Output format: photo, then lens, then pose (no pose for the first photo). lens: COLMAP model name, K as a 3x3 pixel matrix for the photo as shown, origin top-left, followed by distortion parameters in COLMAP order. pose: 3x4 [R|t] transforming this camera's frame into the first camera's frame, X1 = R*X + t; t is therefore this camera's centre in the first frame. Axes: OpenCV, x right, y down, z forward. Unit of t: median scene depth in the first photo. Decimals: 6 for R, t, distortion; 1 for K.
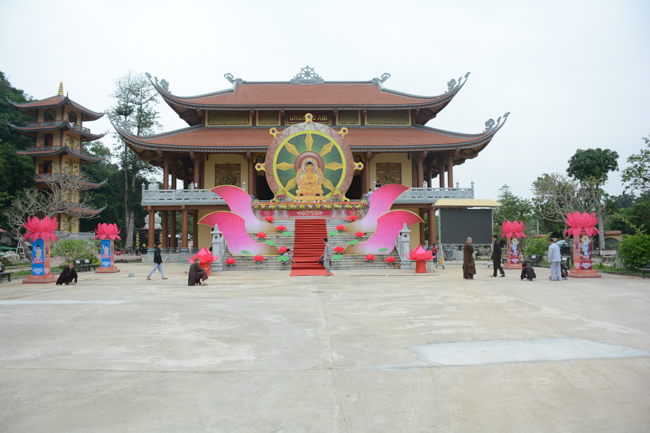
lens RADIAL K [[512.0, 0, 324.3], [0, 512.0, 215.4], [0, 0, 1]] dist [-0.089210, 0.035101]
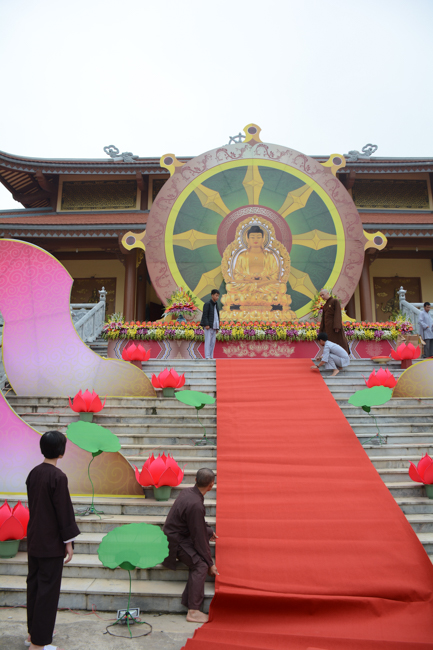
lens RADIAL K [[512.0, 0, 215.6], [0, 512.0, 322.2], [0, 0, 1]] dist [-0.089210, 0.035101]
pose [[0.998032, -0.000575, -0.062700, -0.034813], [-0.008936, 0.988446, -0.151308, 0.029754], [0.062063, 0.151570, 0.986496, 0.611589]]
